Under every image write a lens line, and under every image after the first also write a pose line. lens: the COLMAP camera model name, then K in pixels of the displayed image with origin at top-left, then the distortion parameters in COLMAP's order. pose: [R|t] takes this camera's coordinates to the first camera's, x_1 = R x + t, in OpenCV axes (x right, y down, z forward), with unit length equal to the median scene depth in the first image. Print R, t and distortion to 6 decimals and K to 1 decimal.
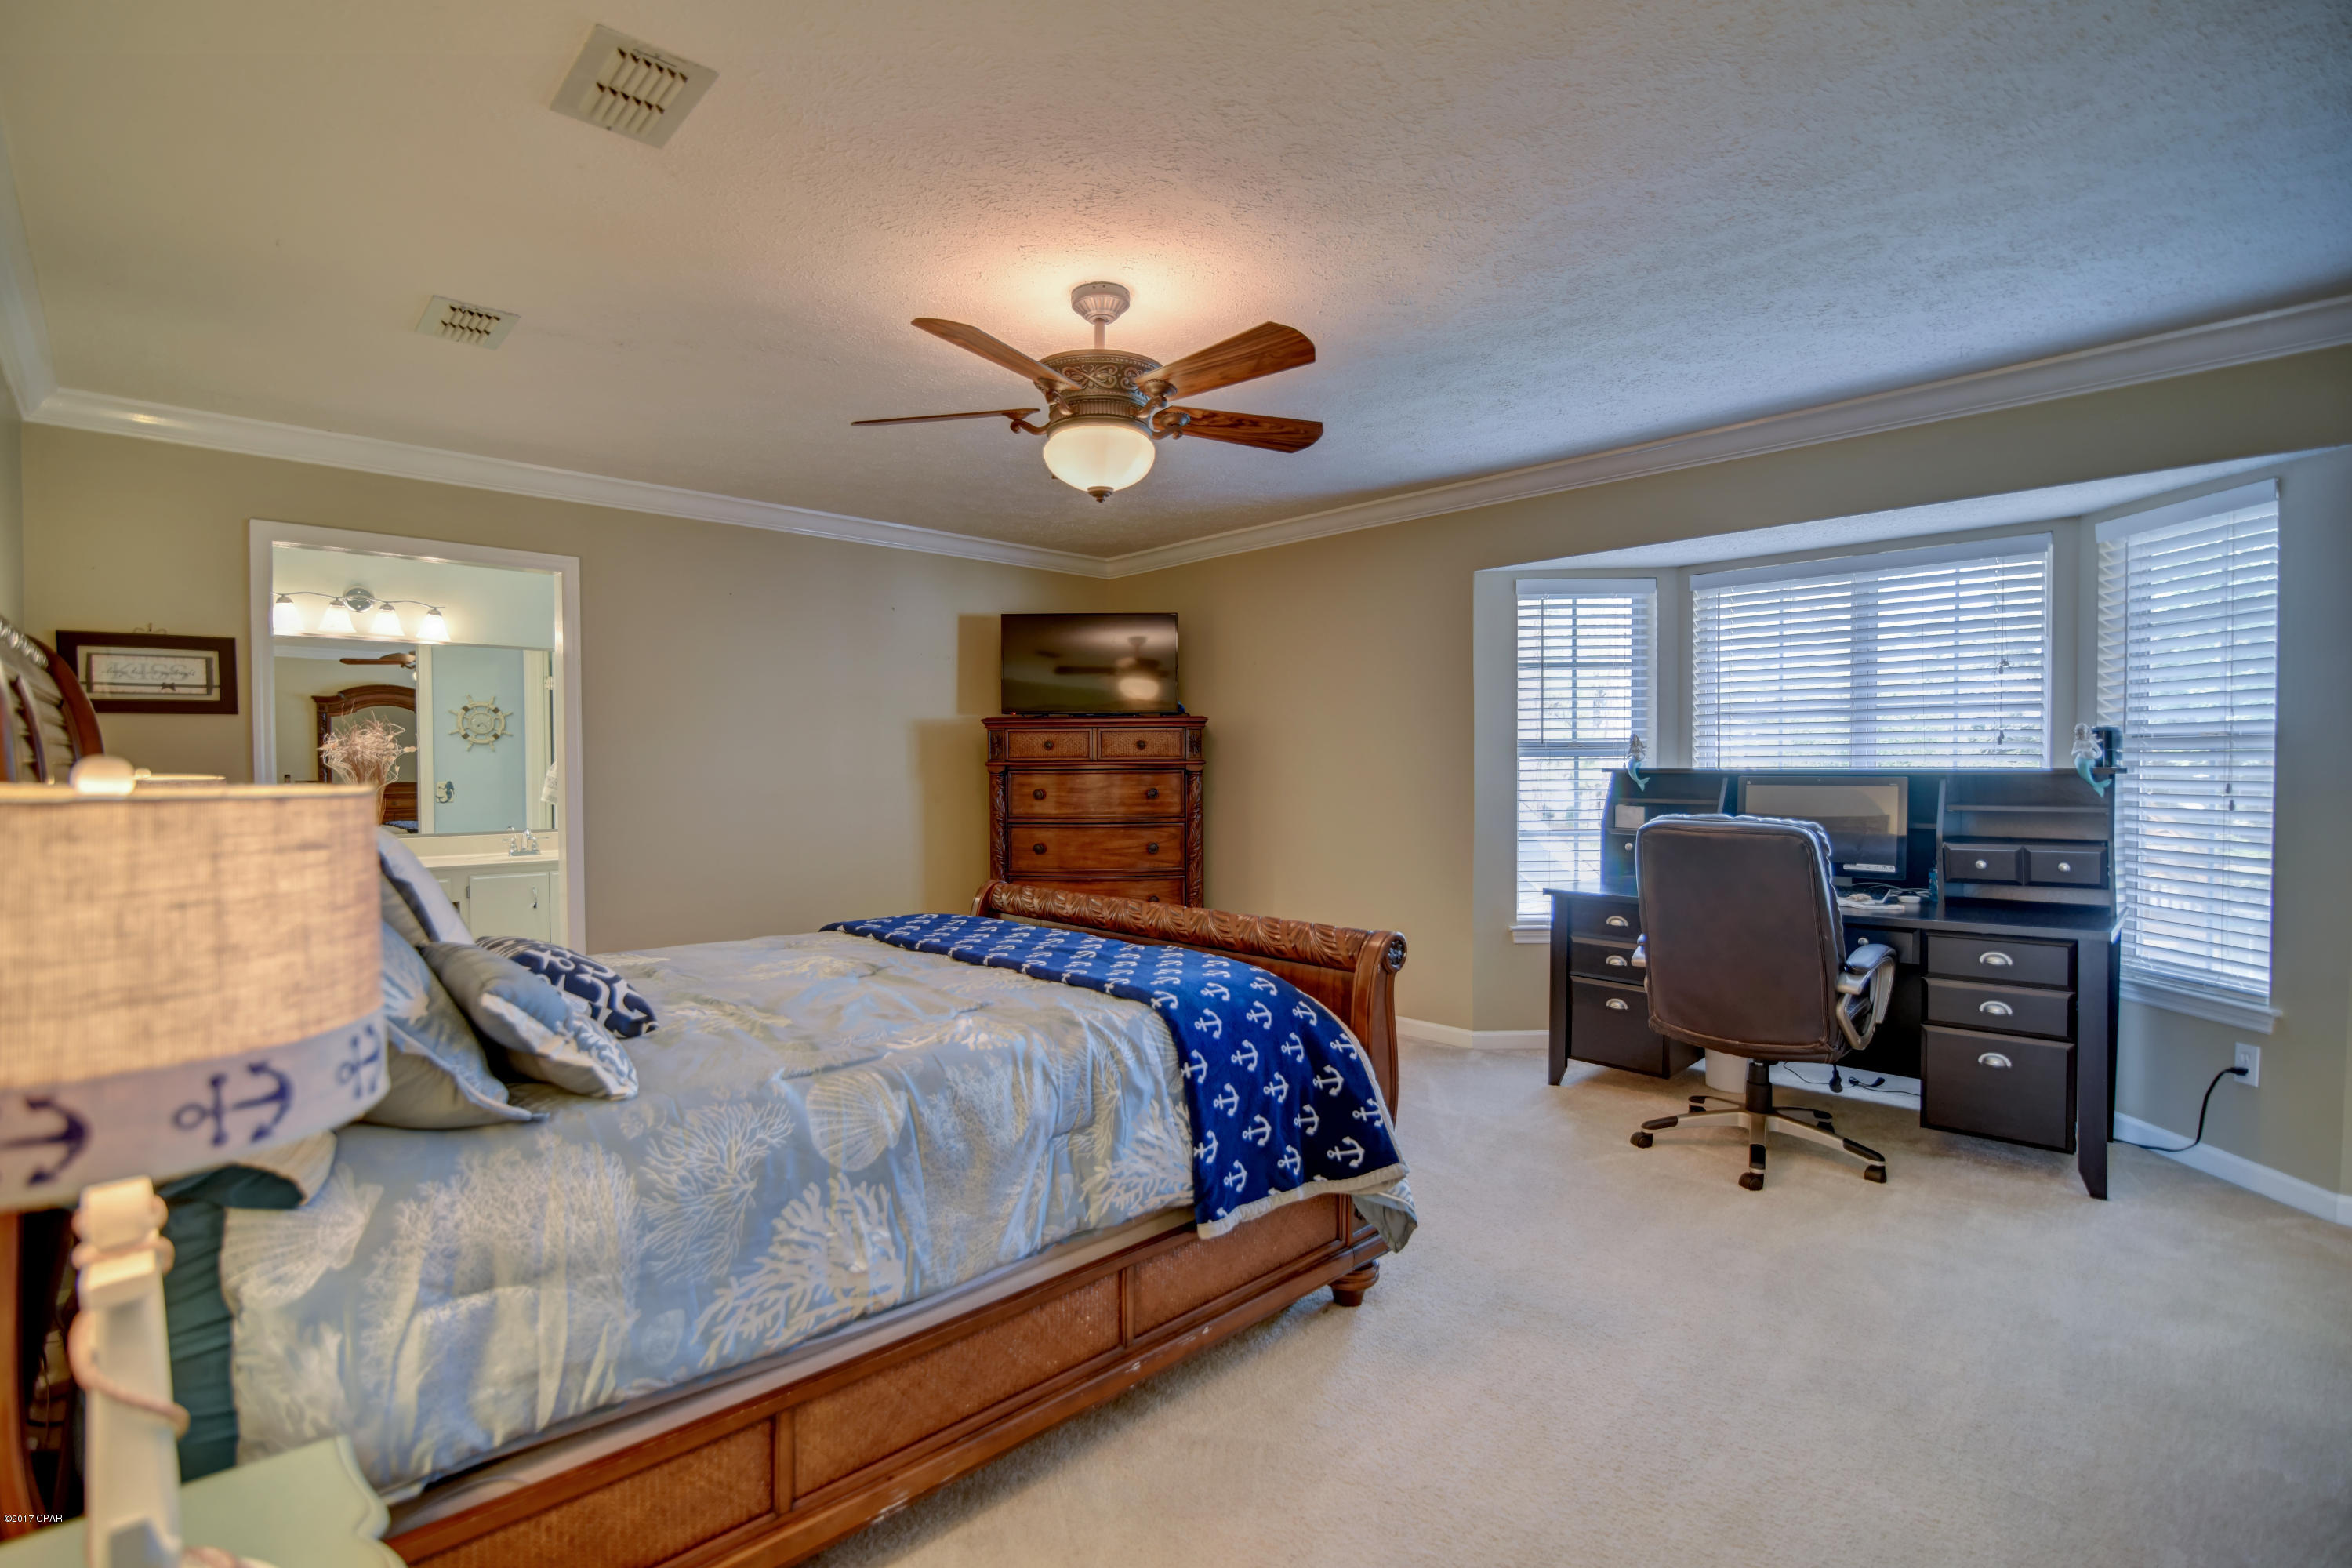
lens RADIAL K [[1083.3, 0, 1160.3], [0, 1083.3, 792.6], [0, 0, 1]] dist [-0.019003, 0.001068]
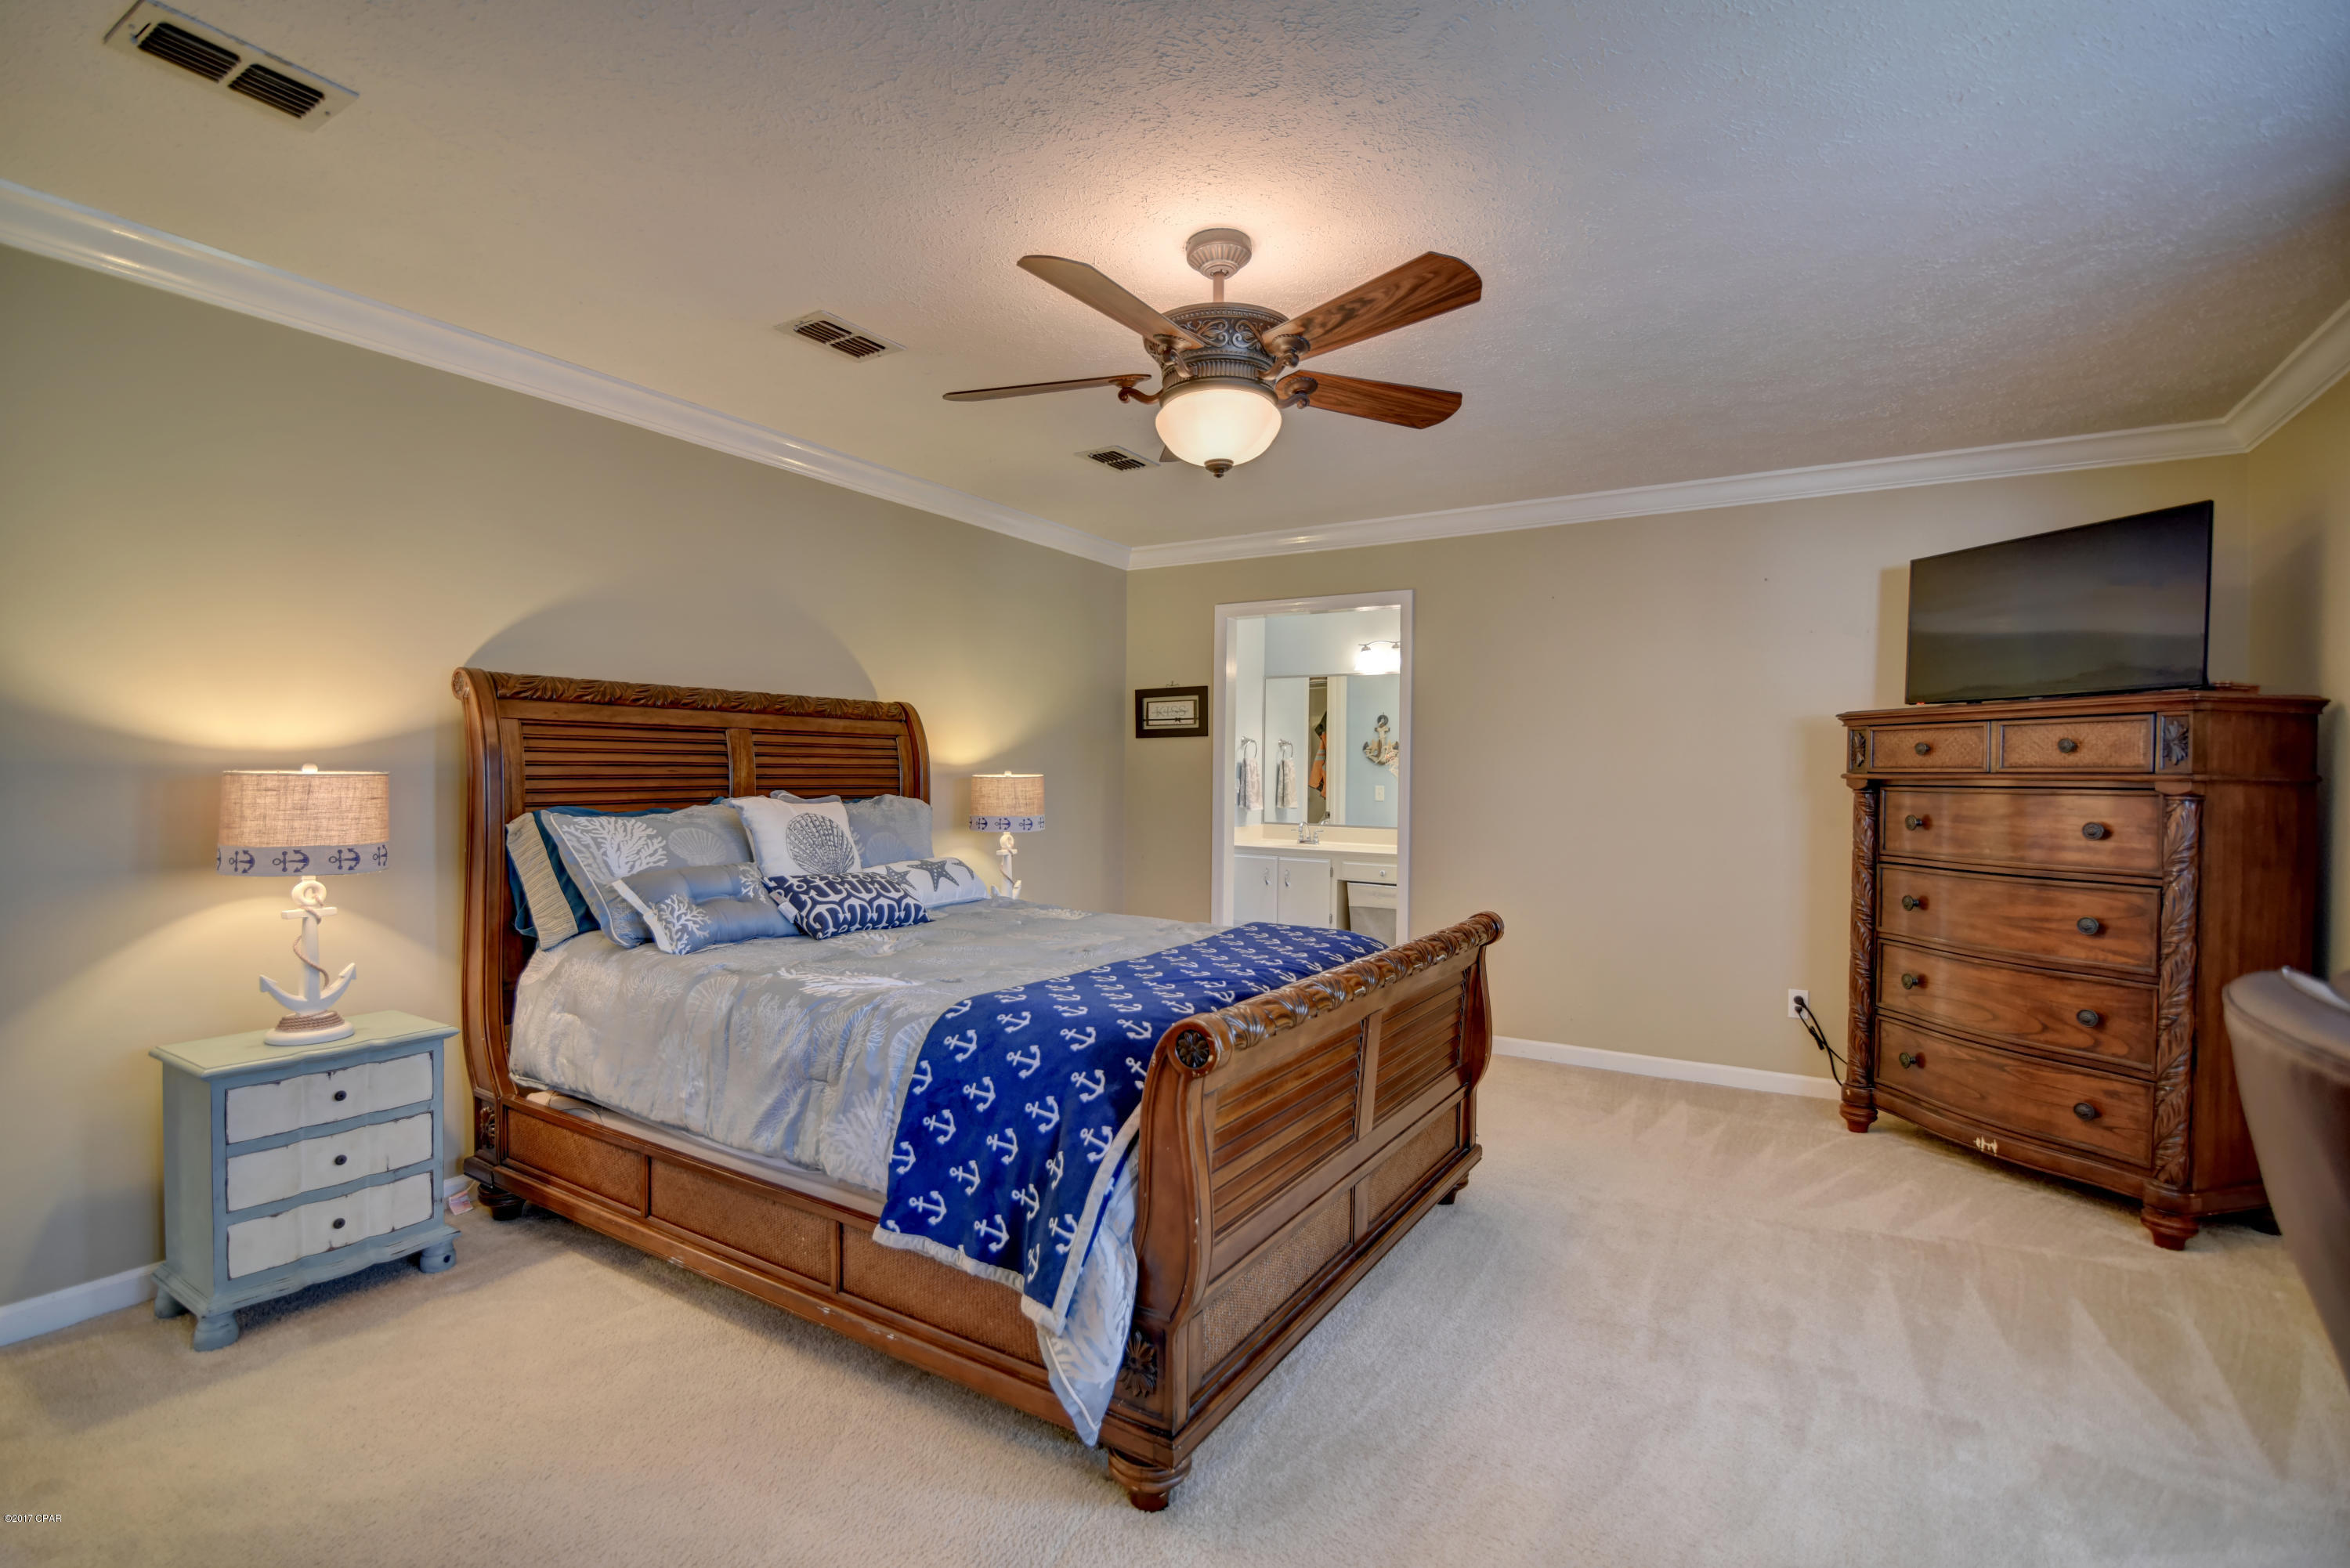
lens RADIAL K [[1082.3, 0, 1159.3], [0, 1082.3, 792.6], [0, 0, 1]] dist [-0.019003, 0.001068]
pose [[0.252512, 0.025267, -0.967264, 0.633766], [-0.034356, 0.999263, 0.017134, -0.018656], [0.966984, 0.028904, 0.253194, 0.583336]]
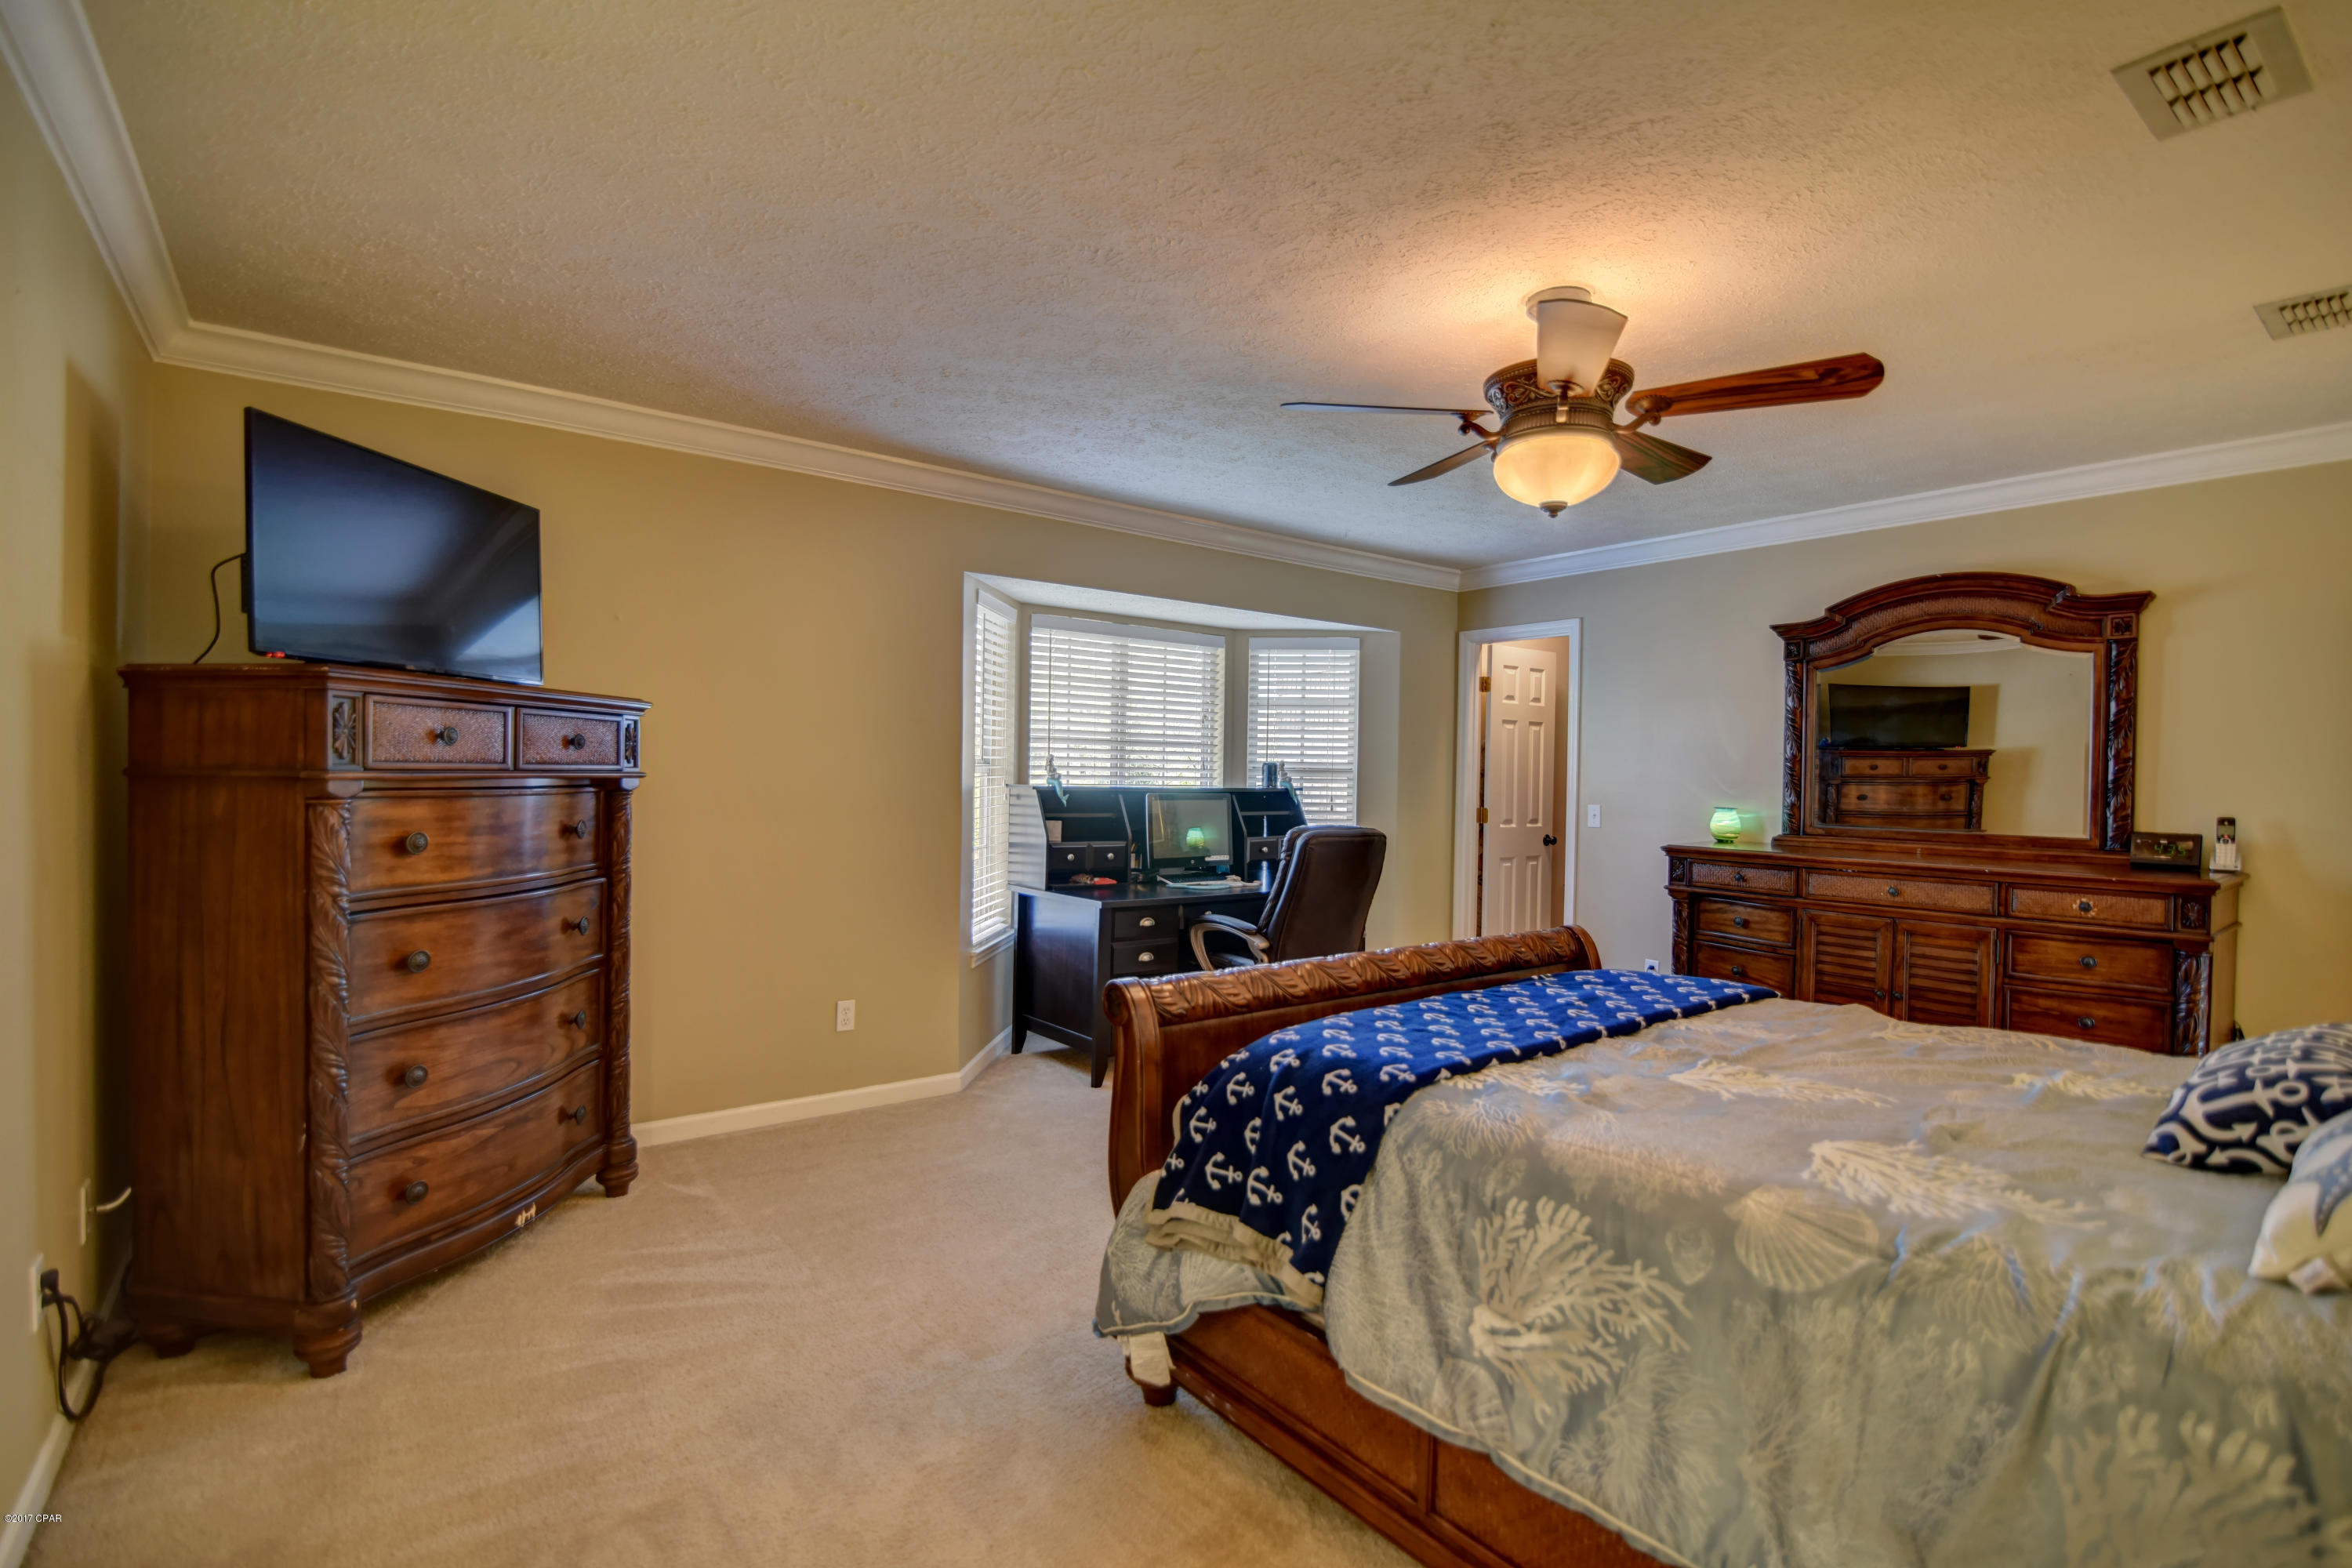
lens RADIAL K [[1136.8, 0, 1176.0], [0, 1136.8, 784.0], [0, 0, 1]] dist [-0.021451, 0.000221]
pose [[0.097980, -0.001499, 0.995187, -0.855119], [0.005529, 0.999984, 0.000962, -0.033294], [-0.995173, 0.005408, 0.097987, 0.974105]]
